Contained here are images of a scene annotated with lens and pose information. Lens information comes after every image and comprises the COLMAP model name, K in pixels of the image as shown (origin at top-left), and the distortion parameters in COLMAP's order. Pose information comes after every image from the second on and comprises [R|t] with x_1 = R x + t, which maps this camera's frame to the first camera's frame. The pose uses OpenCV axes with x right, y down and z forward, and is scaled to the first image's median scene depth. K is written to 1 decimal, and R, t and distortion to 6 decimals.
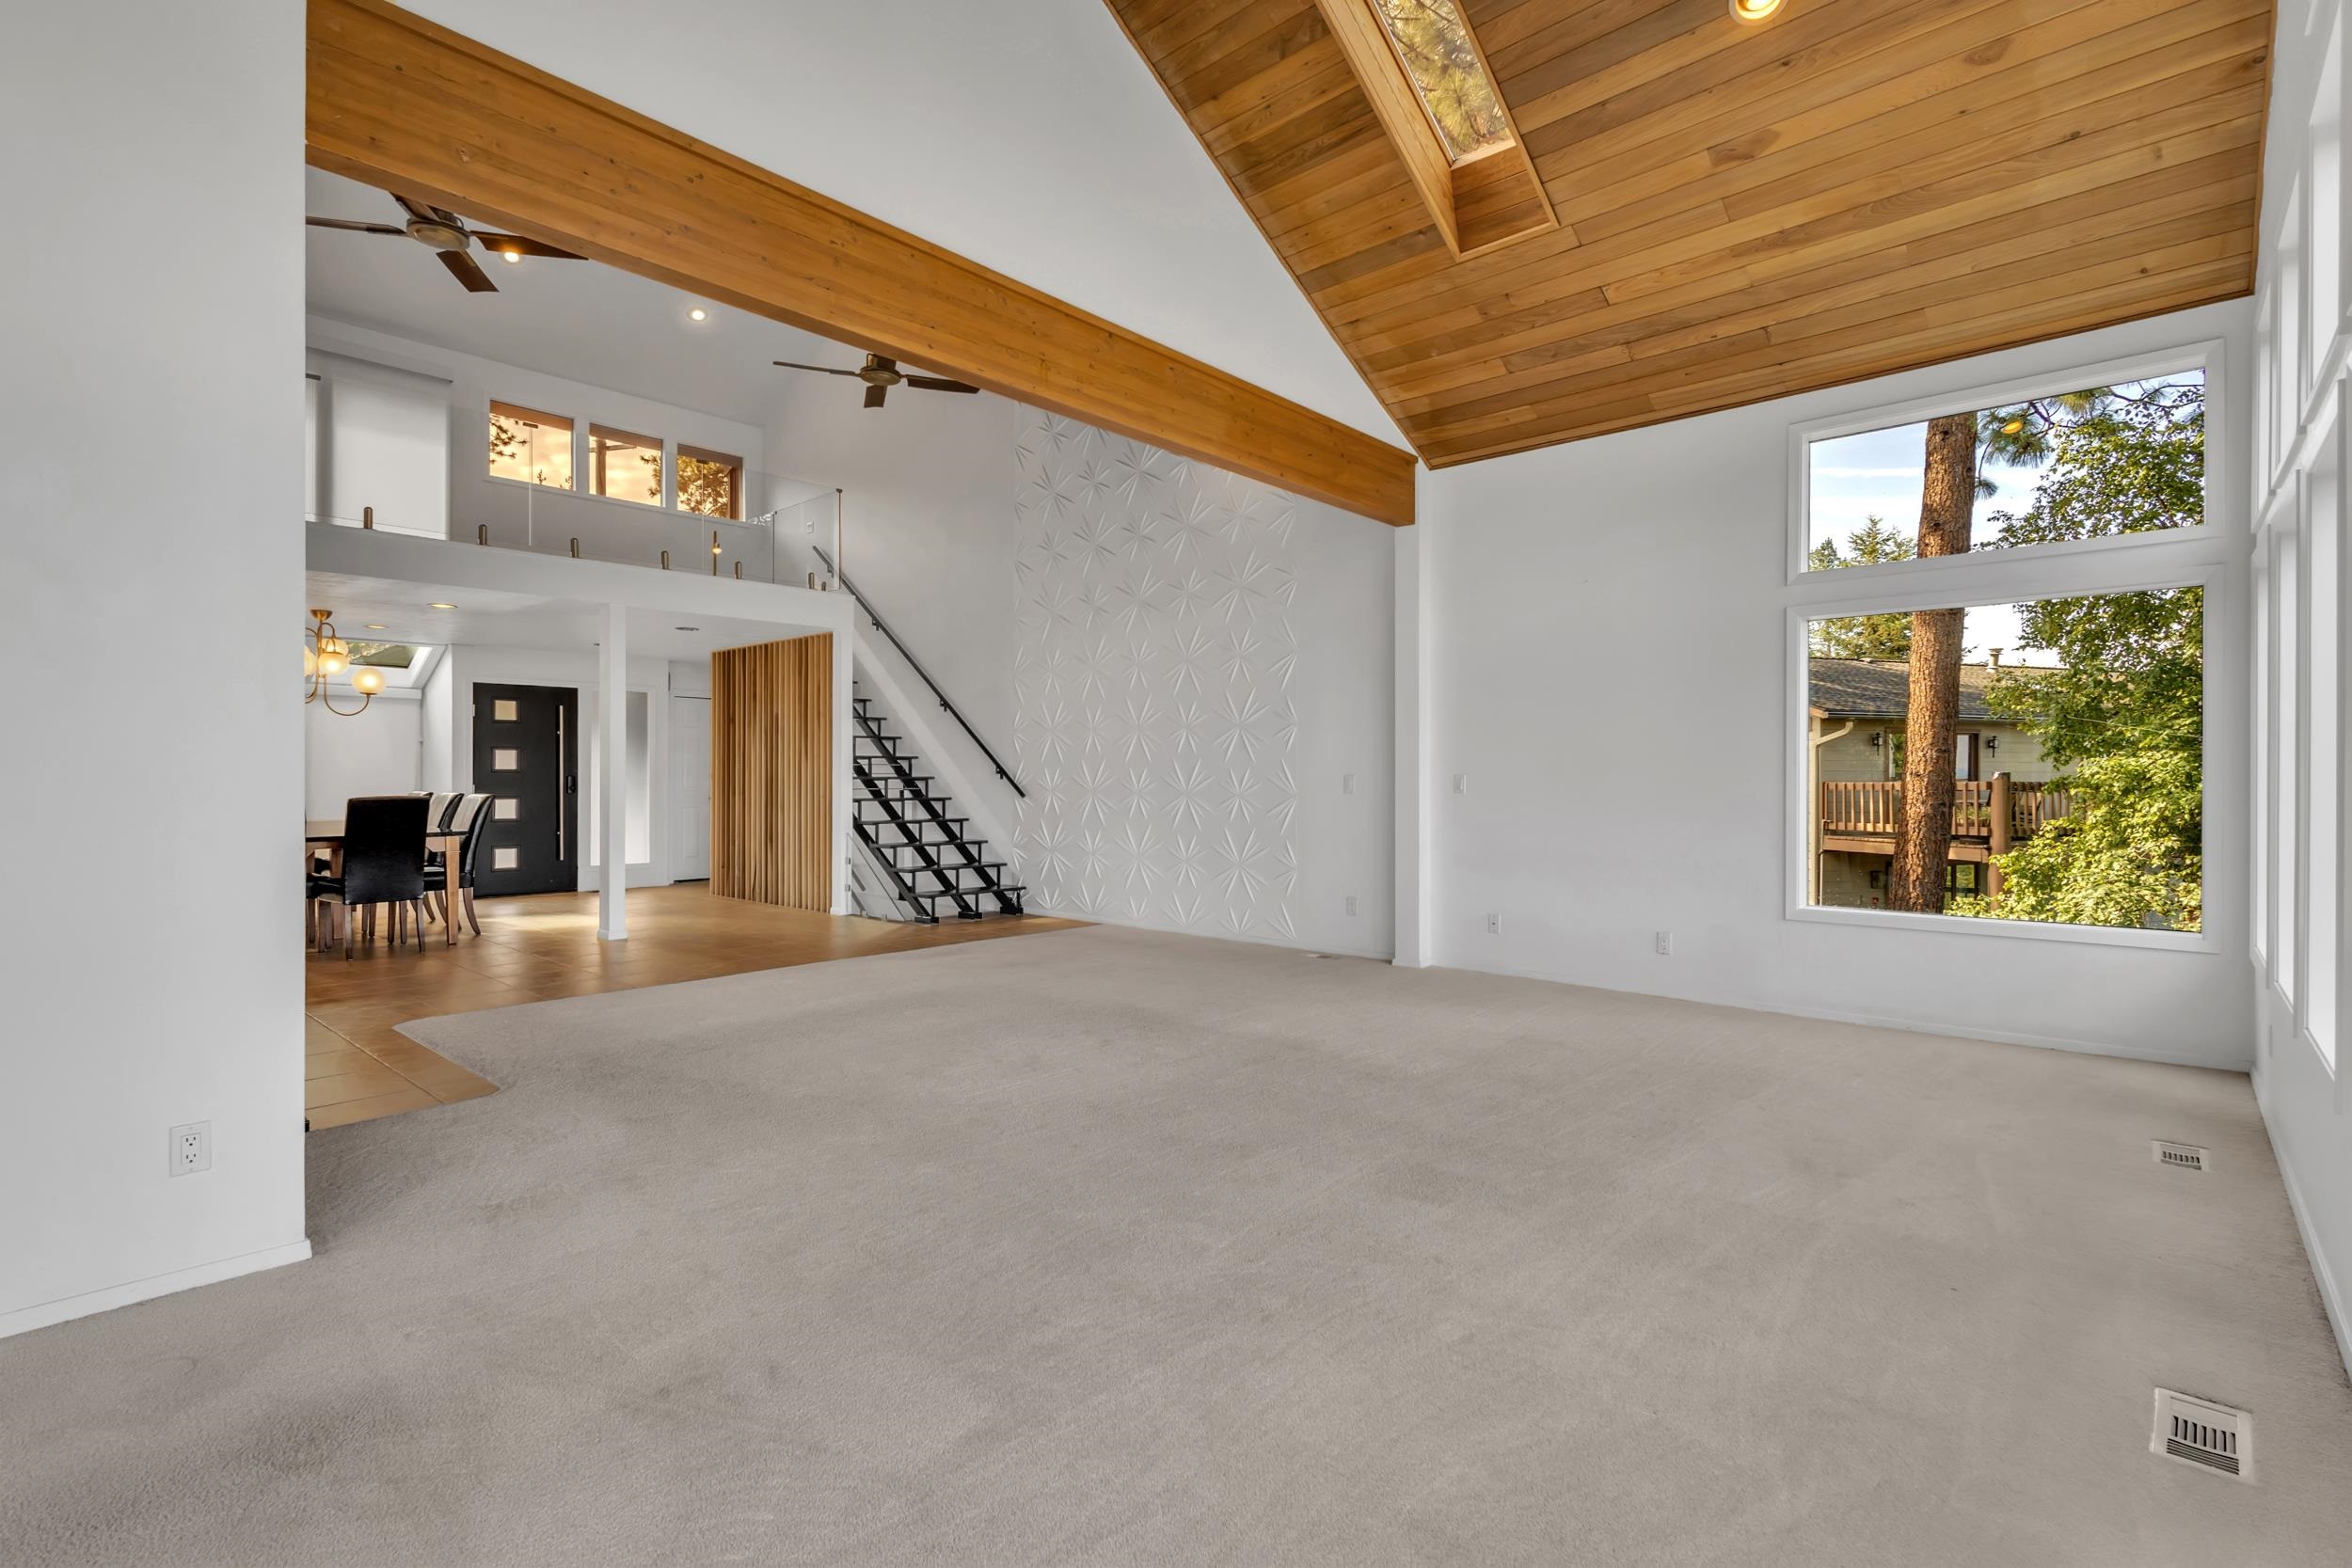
lens RADIAL K [[1080.7, 0, 1169.1], [0, 1080.7, 758.8], [0, 0, 1]] dist [0.006502, -0.000240]
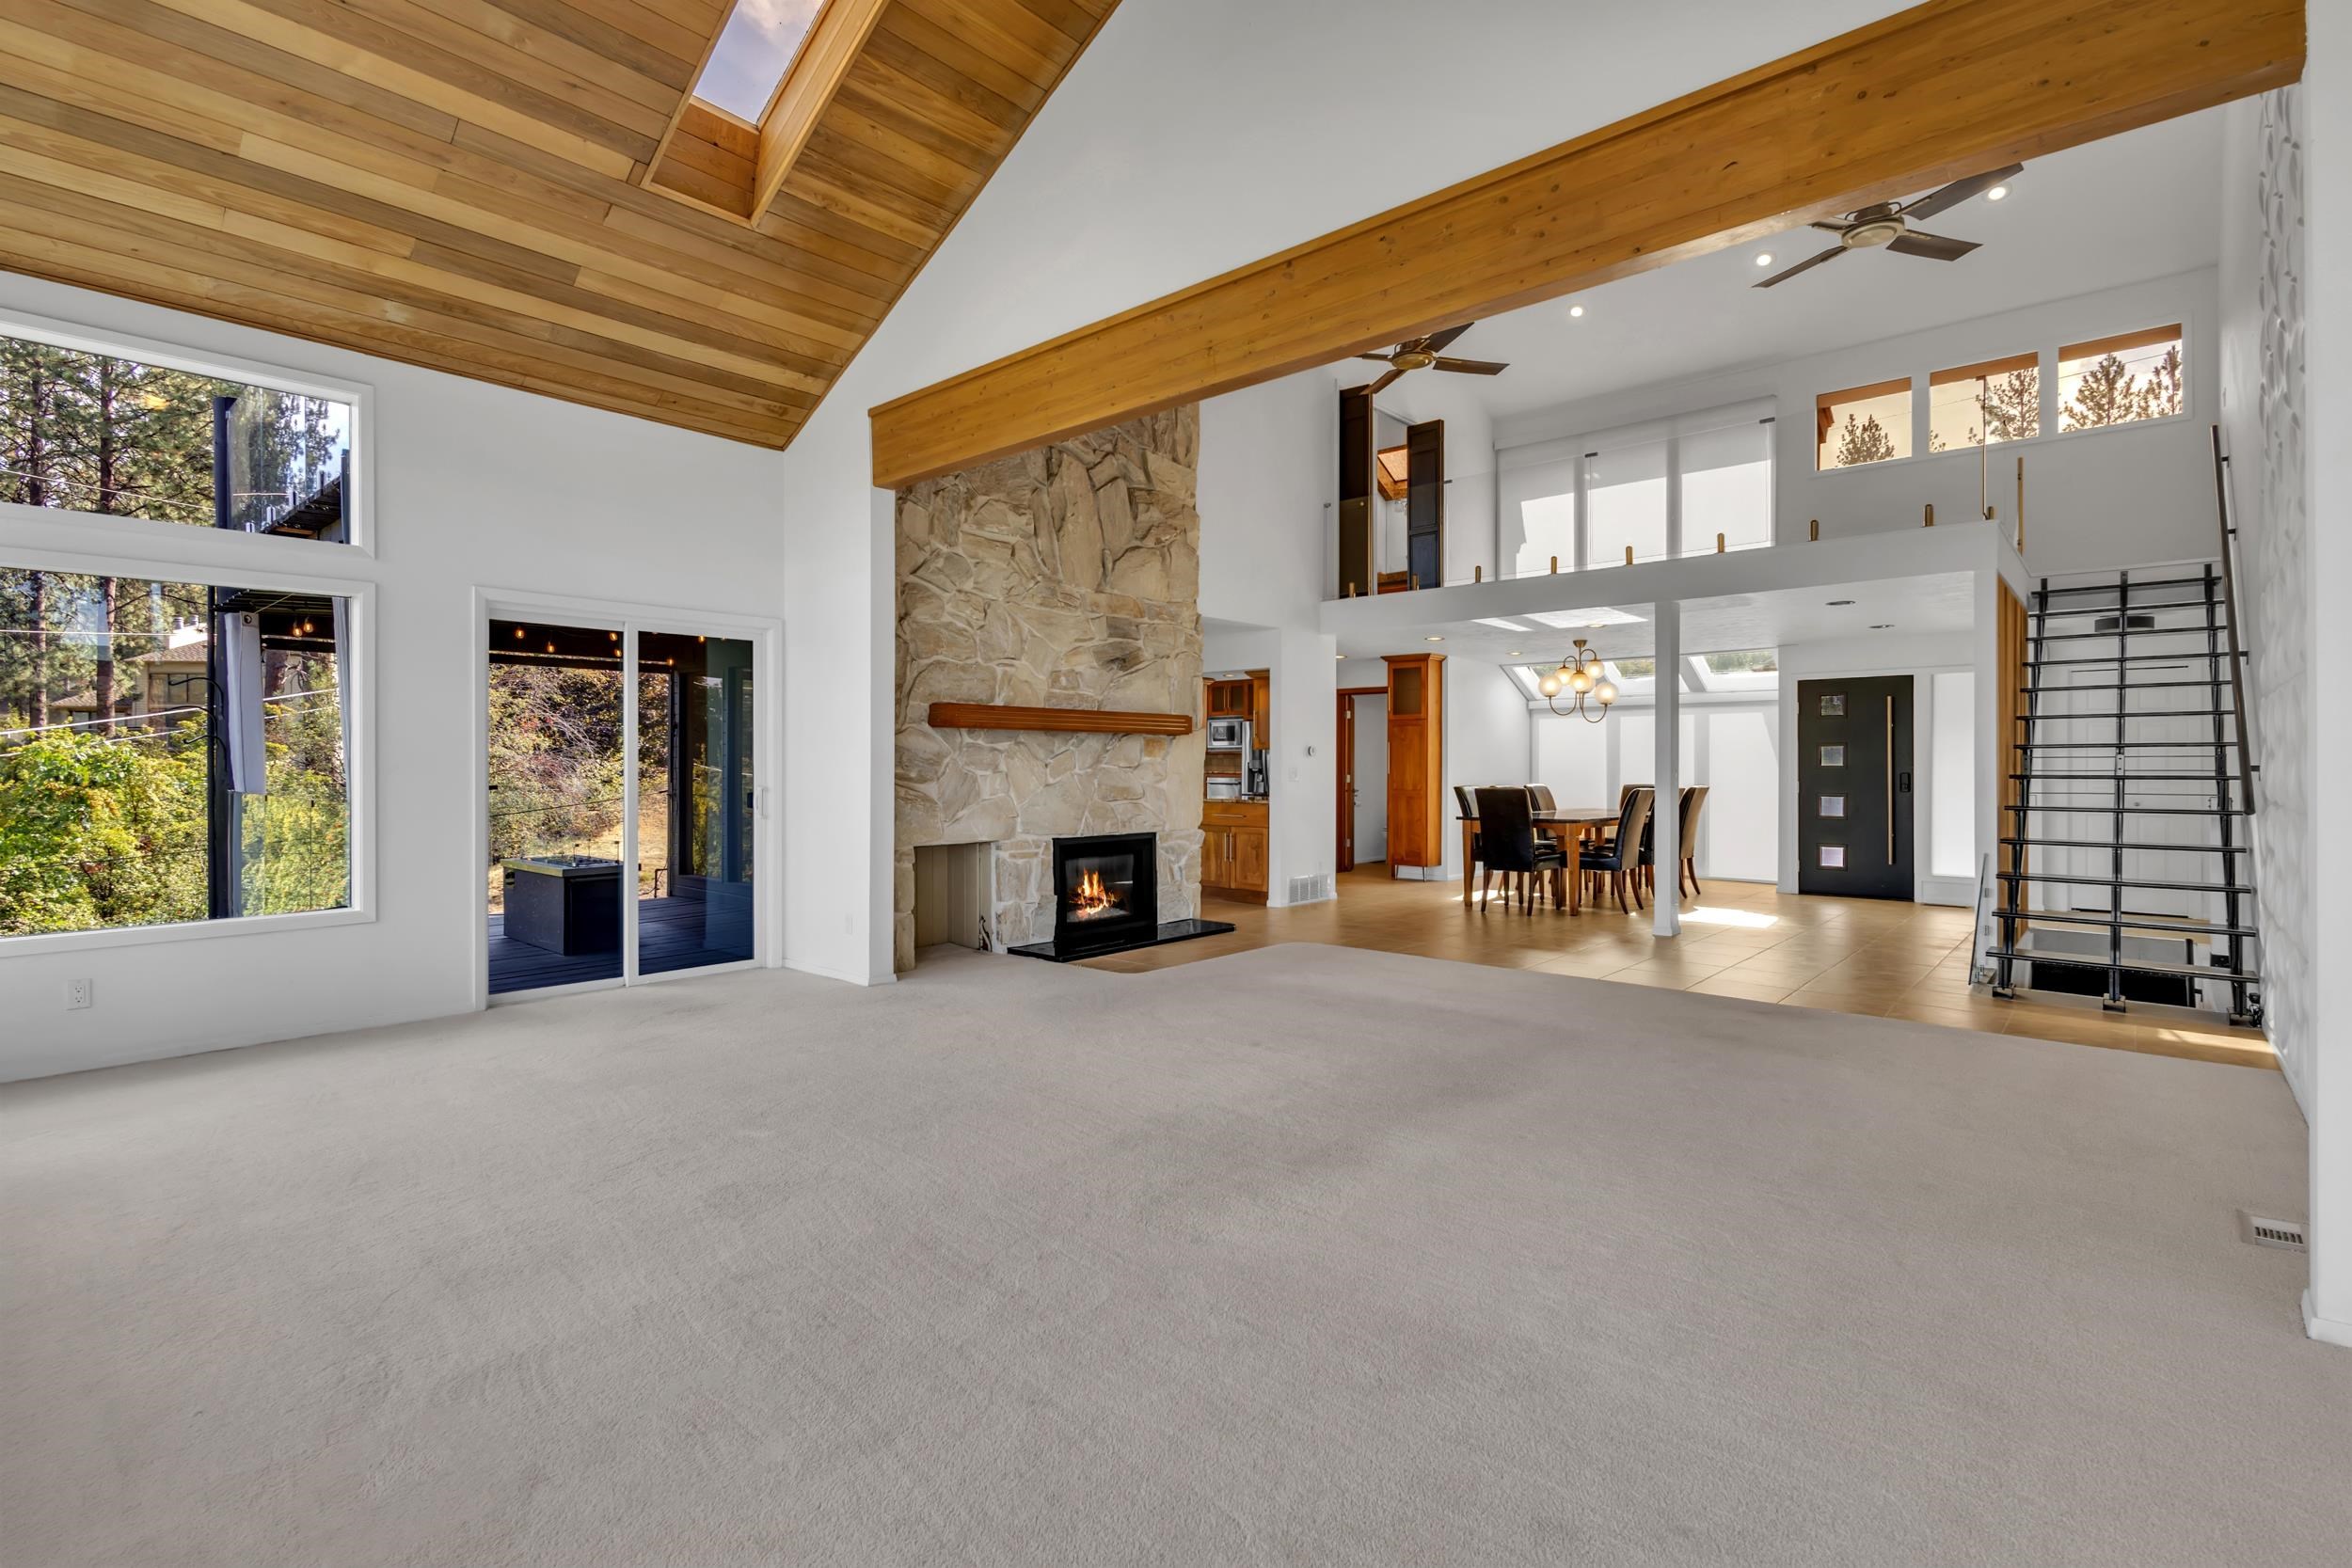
lens RADIAL K [[1077.0, 0, 1179.4], [0, 1077.0, 754.6], [0, 0, 1]] dist [0.000673, 0.000163]
pose [[0.017106, -0.013156, -0.999767, 0.515524], [0.012241, 0.999841, -0.012947, 0.007331], [0.999779, -0.012017, 0.017264, 0.574018]]
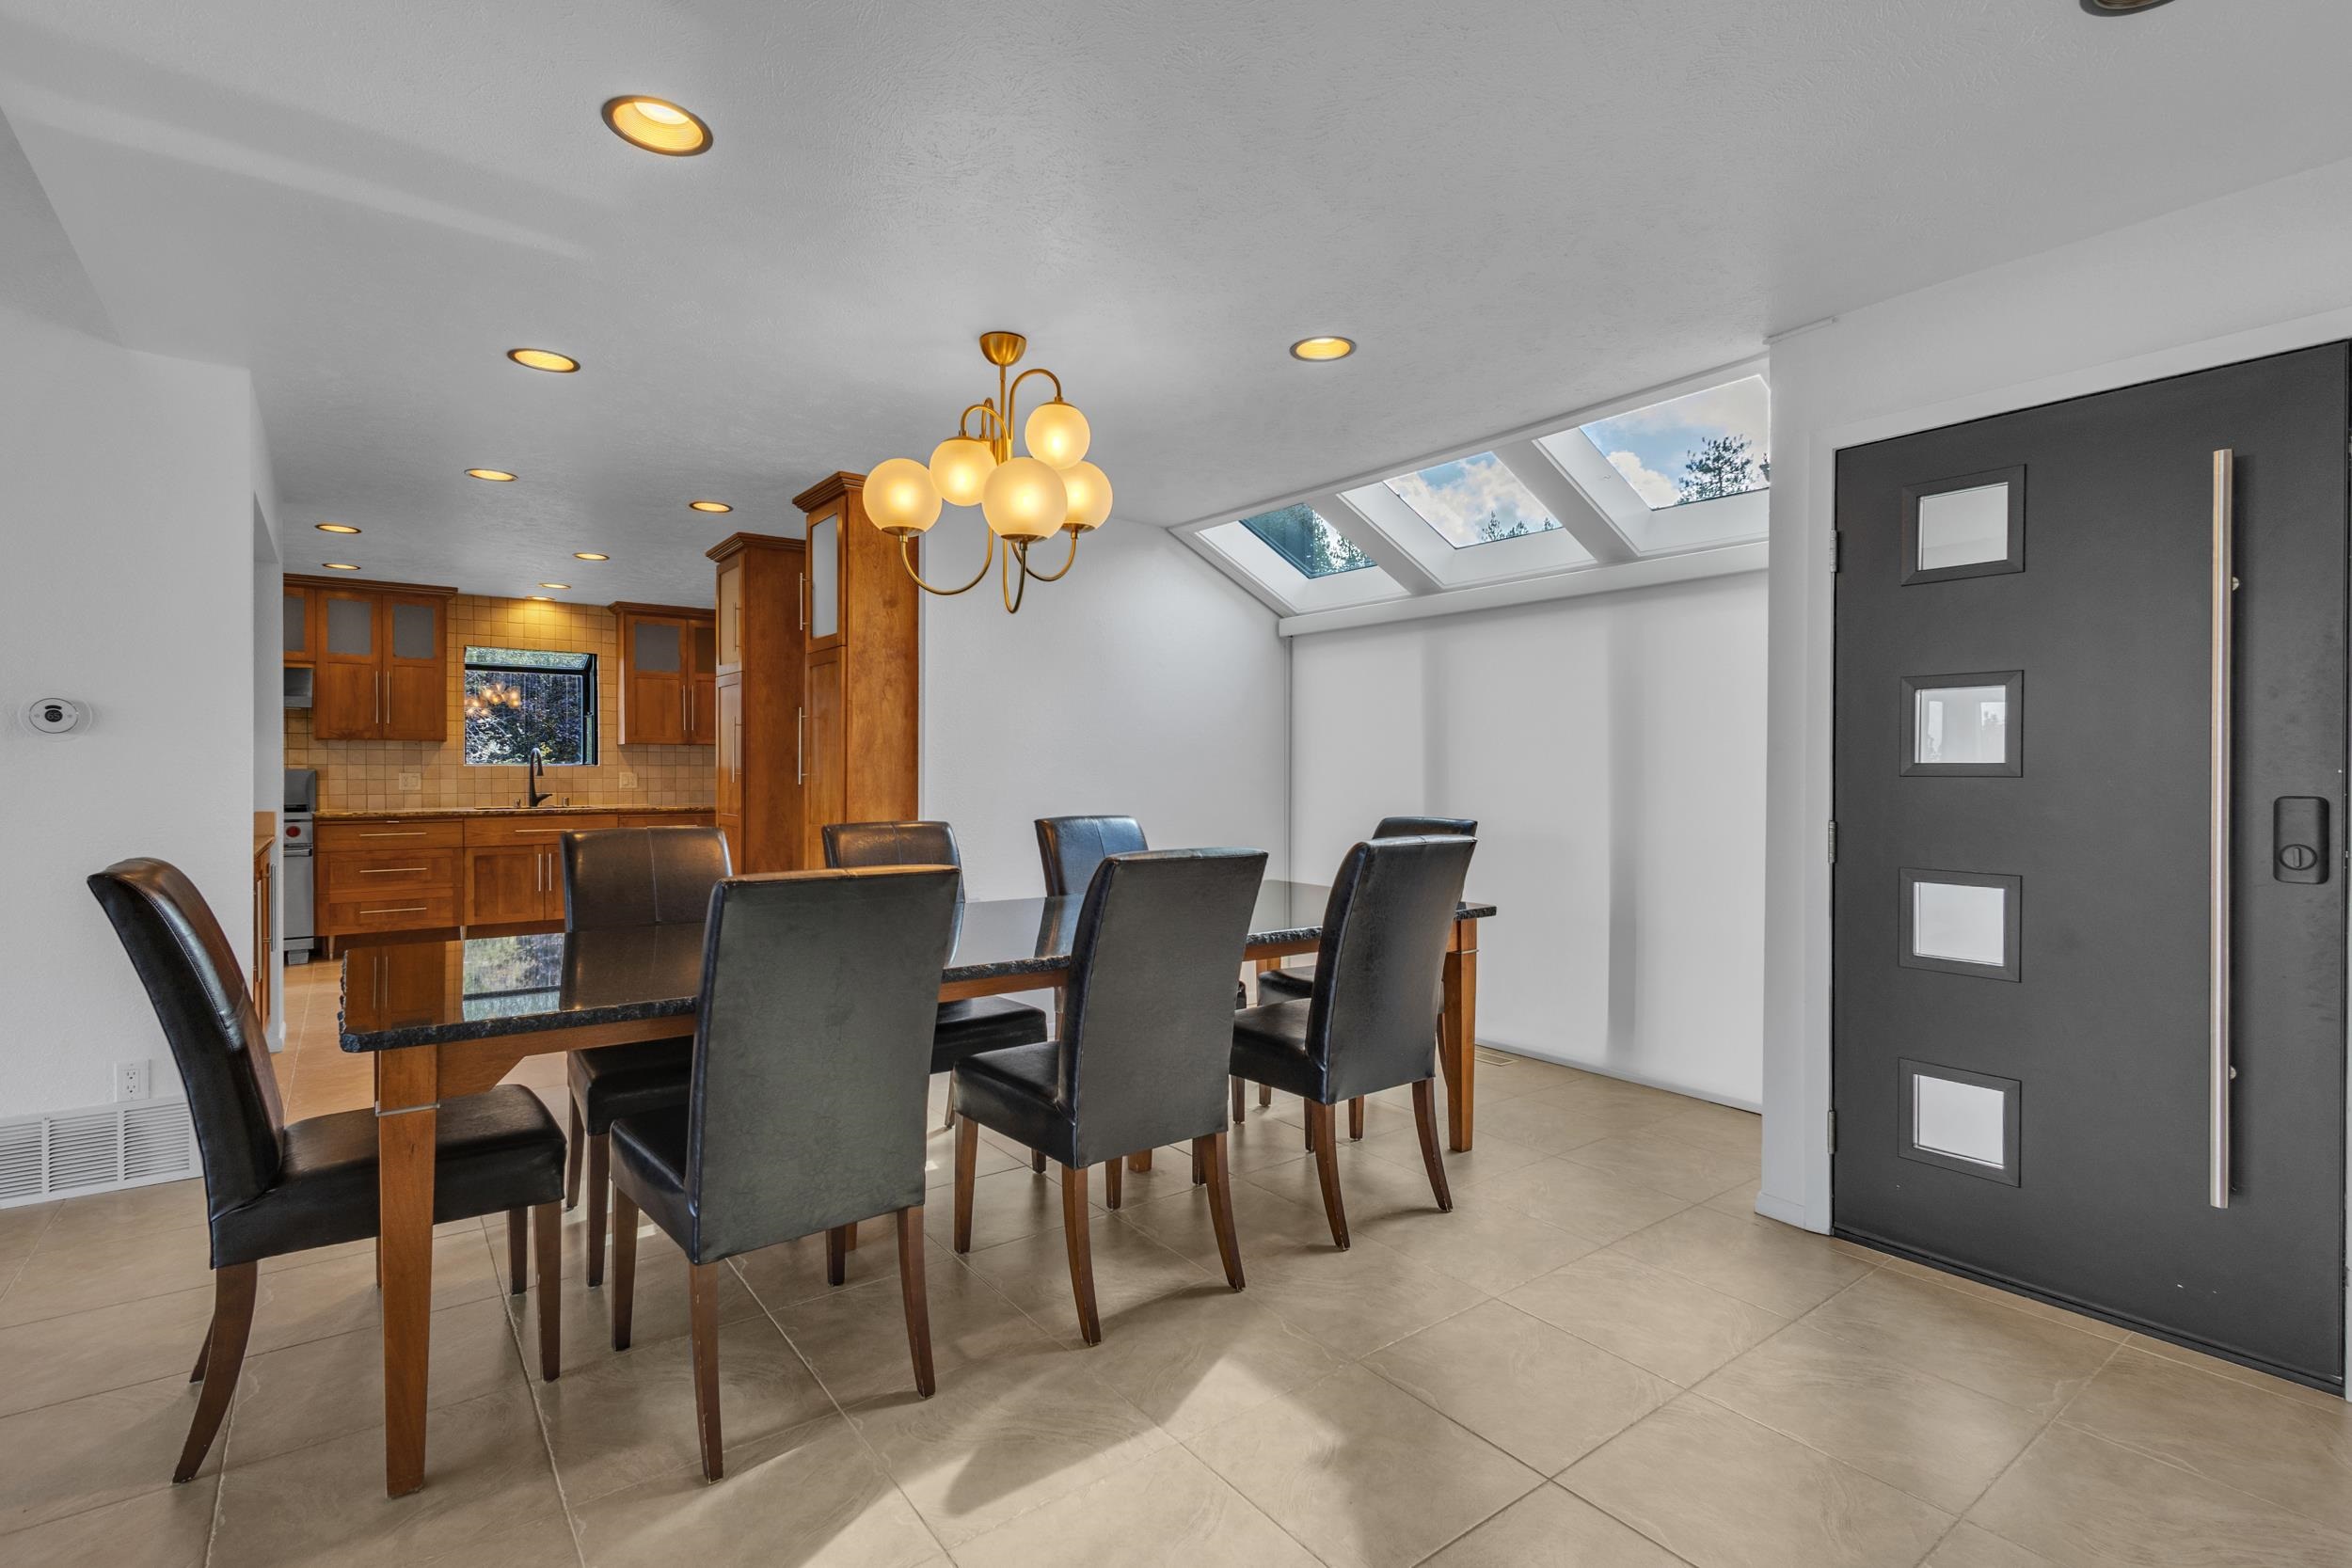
lens RADIAL K [[1090.1, 0, 1175.5], [0, 1090.1, 775.8], [0, 0, 1]] dist [0.005322, 0.000305]
pose [[-0.188960, 0.005273, -0.981971, -0.483269], [0.010913, 0.999935, 0.003269, 0.014158], [0.981924, -0.010098, -0.189006, 1.271751]]
